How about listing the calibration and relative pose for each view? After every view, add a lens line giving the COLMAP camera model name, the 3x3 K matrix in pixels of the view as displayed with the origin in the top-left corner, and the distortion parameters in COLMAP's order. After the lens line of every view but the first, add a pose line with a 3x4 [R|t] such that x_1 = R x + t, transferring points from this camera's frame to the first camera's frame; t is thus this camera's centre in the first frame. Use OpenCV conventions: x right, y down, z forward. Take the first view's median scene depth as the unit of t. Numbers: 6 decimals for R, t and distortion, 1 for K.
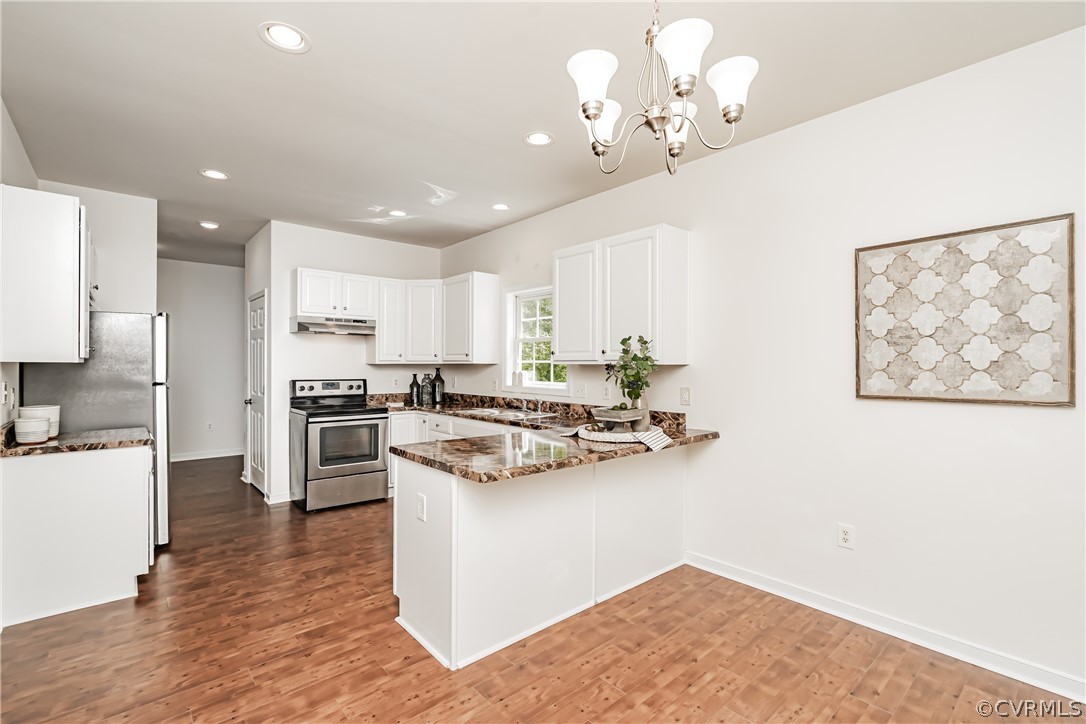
lens RADIAL K [[492.1, 0, 546.6], [0, 492.1, 365.4], [0, 0, 1]] dist [-0.002369, 0.000944]
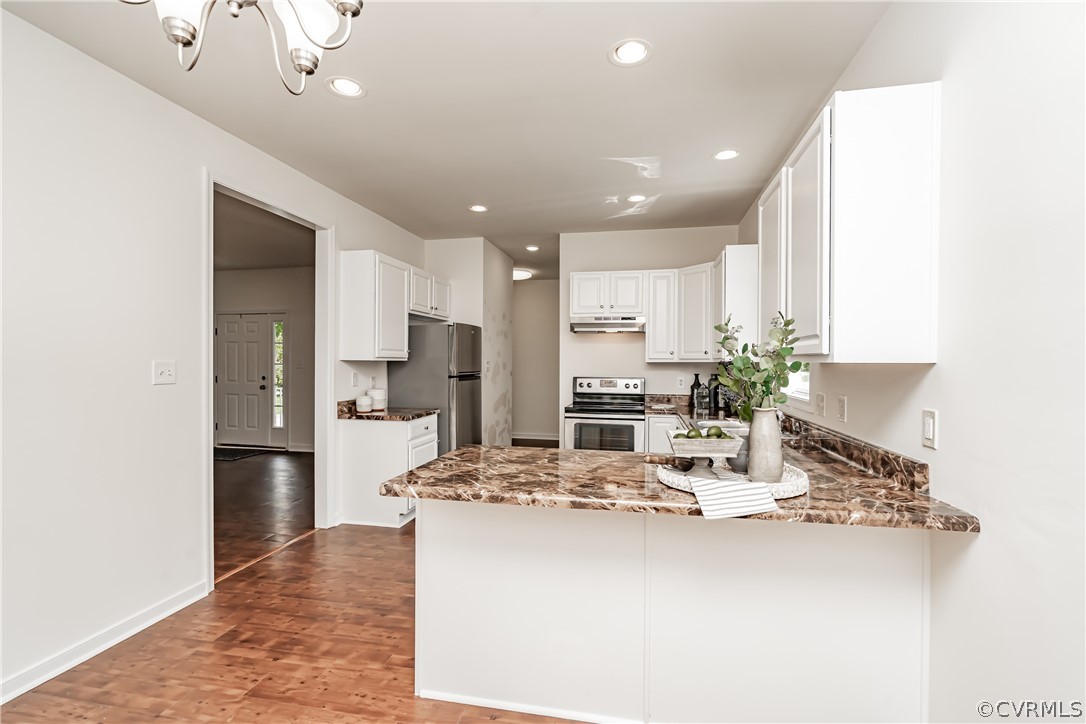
lens RADIAL K [[492.1, 0, 543.3], [0, 492.1, 365.0], [0, 0, 1]] dist [-0.002369, 0.000944]
pose [[0.599425, 0.004963, -0.800416, 0.381342], [-0.004597, 0.999986, 0.002758, 0.000693], [0.800418, 0.002027, 0.599439, 0.356588]]
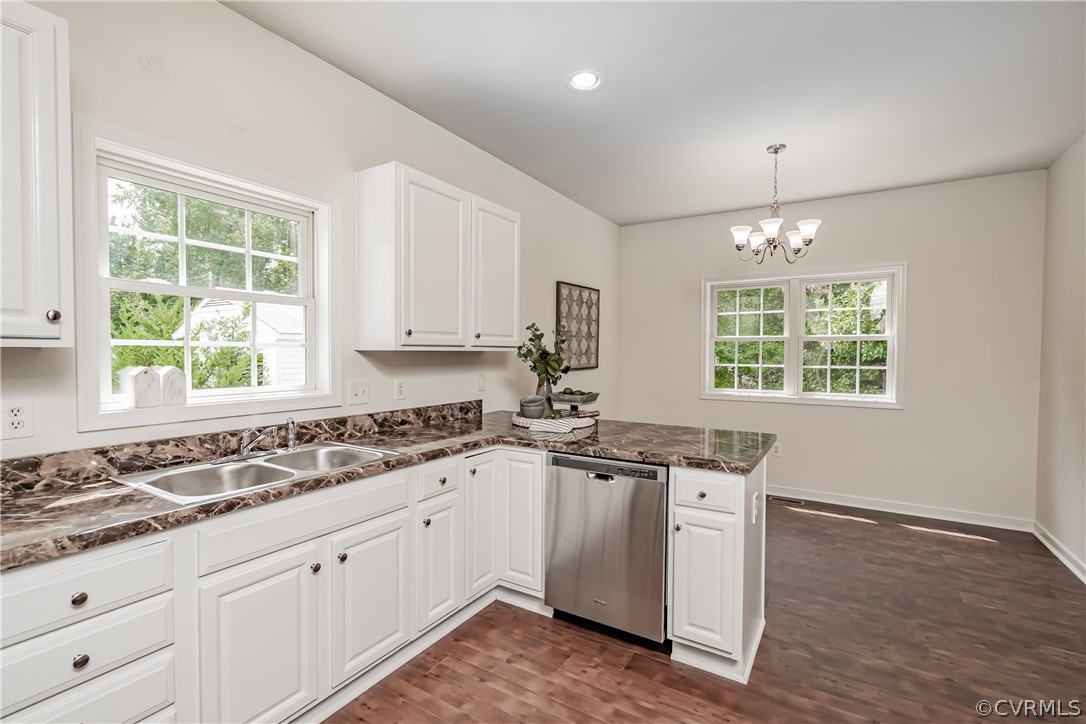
lens RADIAL K [[492.1, 0, 542.2], [0, 492.1, 363.7], [0, 0, 1]] dist [-0.002369, 0.000944]
pose [[-0.293536, -0.028167, 0.955533, -0.621767], [-0.003084, 0.999589, 0.028518, -0.003849], [-0.955943, 0.005424, -0.293502, 1.015906]]
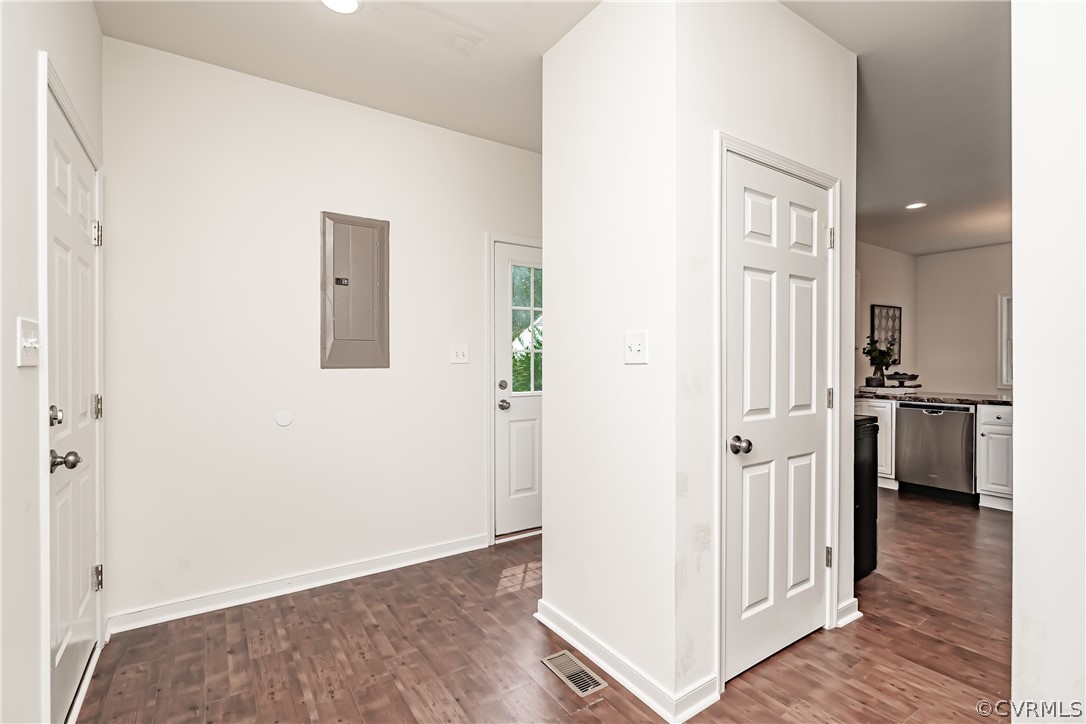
lens RADIAL K [[492.1, 0, 544.9], [0, 492.1, 357.9], [0, 0, 1]] dist [-0.002369, 0.000944]
pose [[0.132421, -0.004433, 0.991184, -1.357466], [0.004122, 0.999984, 0.003922, 0.009787], [-0.991185, 0.003566, 0.132437, 1.529753]]
